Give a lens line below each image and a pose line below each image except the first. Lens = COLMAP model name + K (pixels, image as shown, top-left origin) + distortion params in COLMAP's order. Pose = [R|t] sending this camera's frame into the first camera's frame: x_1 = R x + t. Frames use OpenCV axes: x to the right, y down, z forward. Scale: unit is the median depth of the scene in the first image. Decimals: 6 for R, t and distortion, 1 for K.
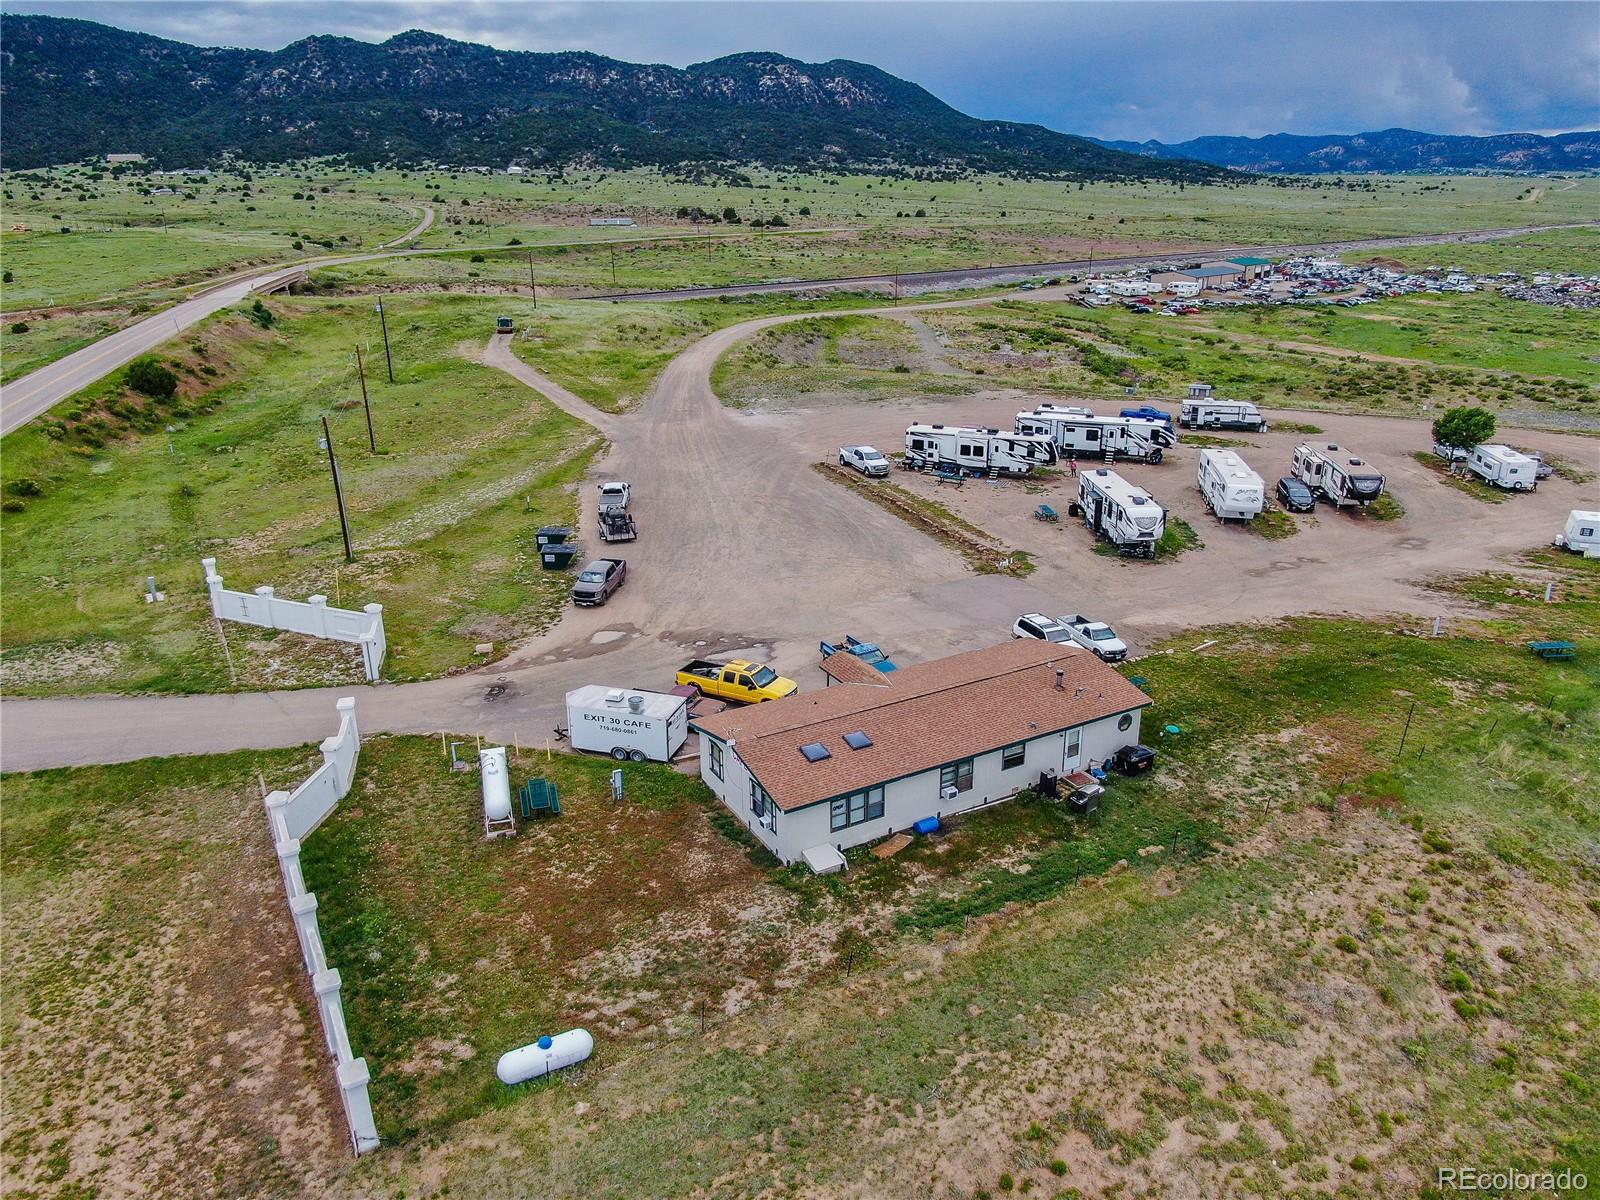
lens RADIAL K [[1162.8, 0, 800.0], [0, 1162.8, 600.0], [0, 0, 1]] dist [-0.027577, 0.015345]
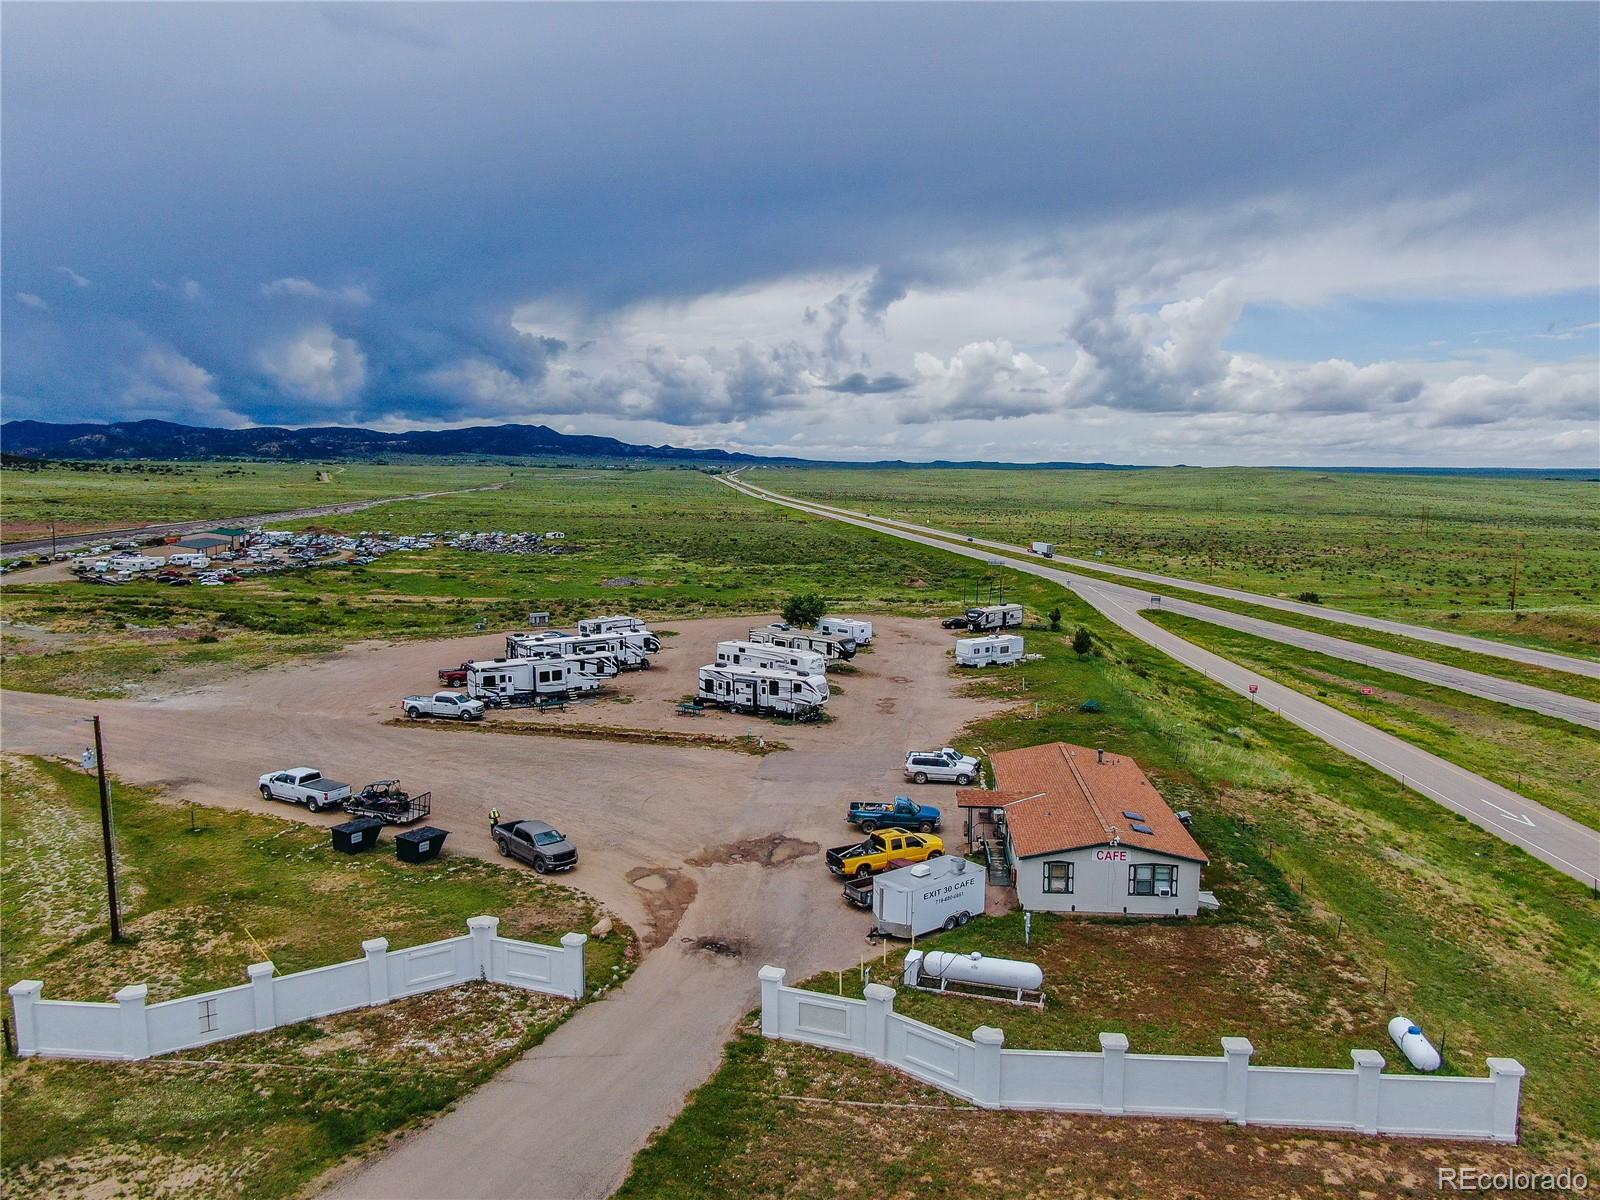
lens RADIAL K [[1162.8, 0, 800.0], [0, 1162.8, 600.0], [0, 0, 1]] dist [-0.027577, 0.015345]
pose [[0.552677, -0.086927, 0.828849, -0.561468], [0.279384, 0.956321, -0.085997, -0.045354], [-0.785170, 0.279096, 0.552823, 0.260491]]
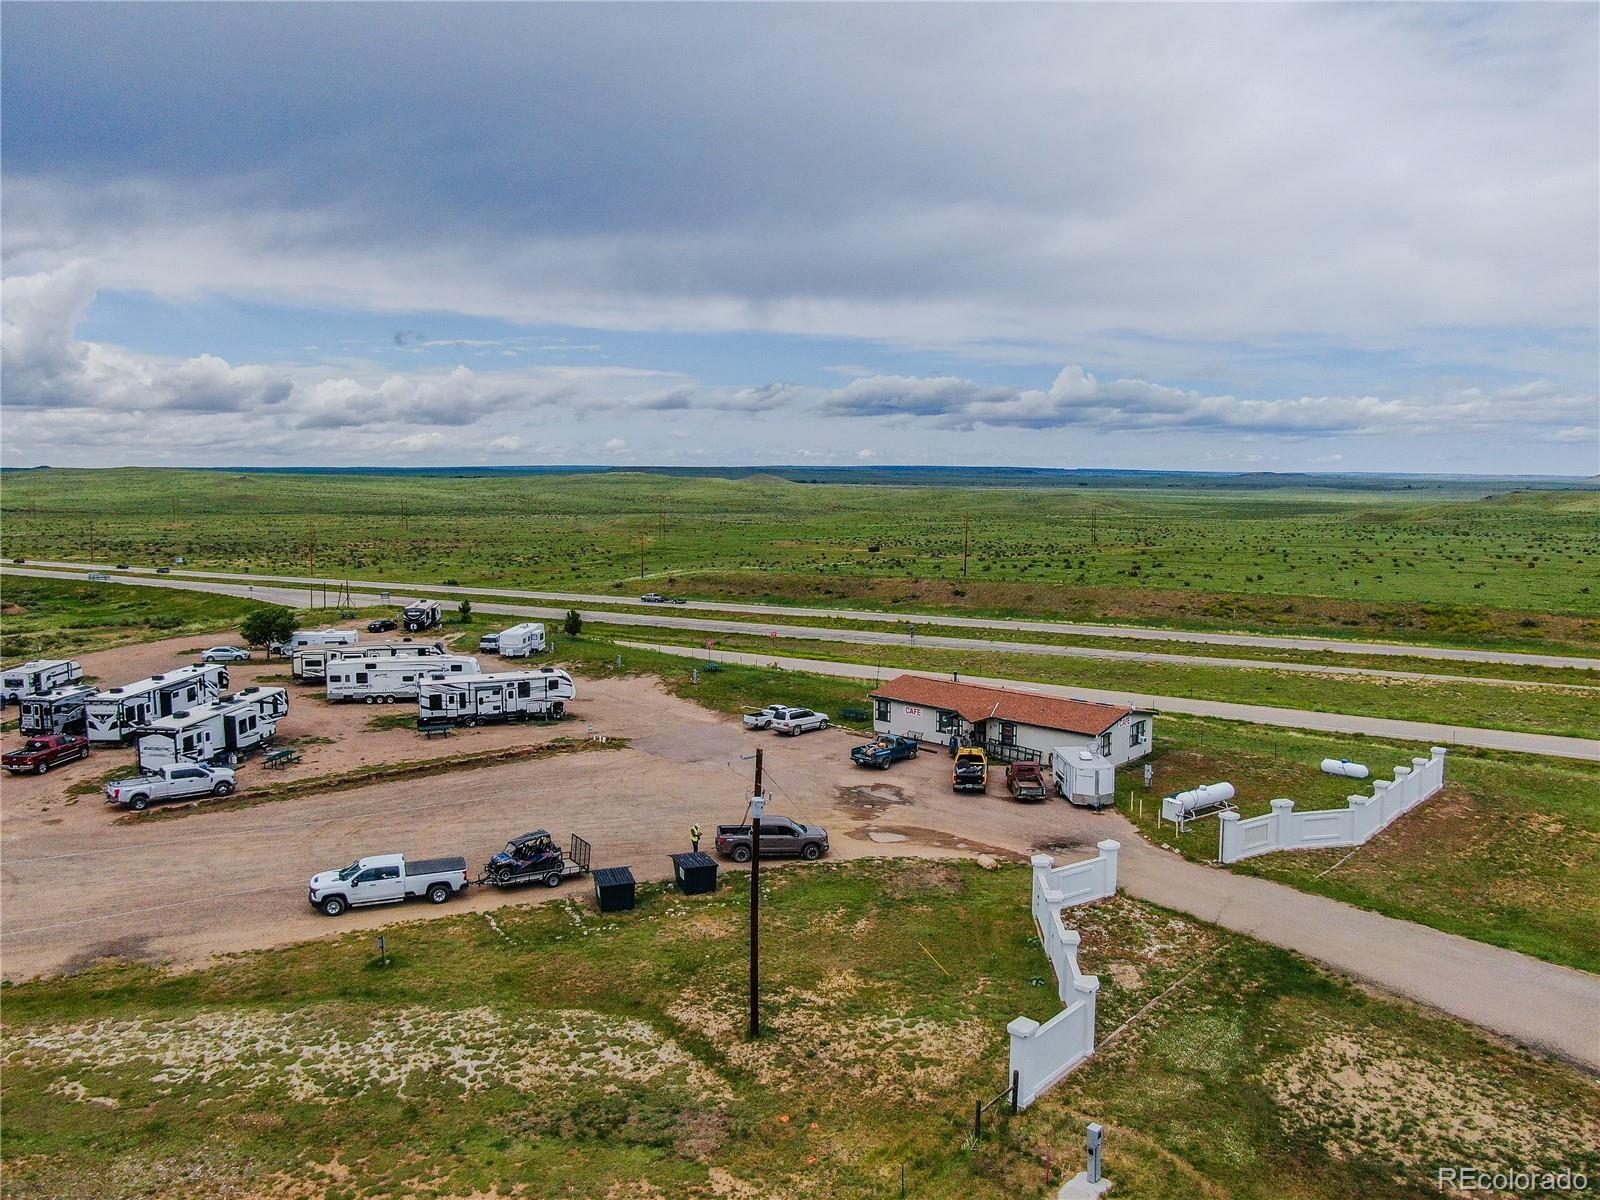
lens RADIAL K [[1162.8, 0, 800.0], [0, 1162.8, 600.0], [0, 0, 1]] dist [-0.027577, 0.015345]
pose [[-0.330028, -0.099555, 0.938707, -0.689800], [0.326626, 0.920954, 0.212507, -0.249355], [-0.885662, 0.376739, -0.271424, 0.856769]]
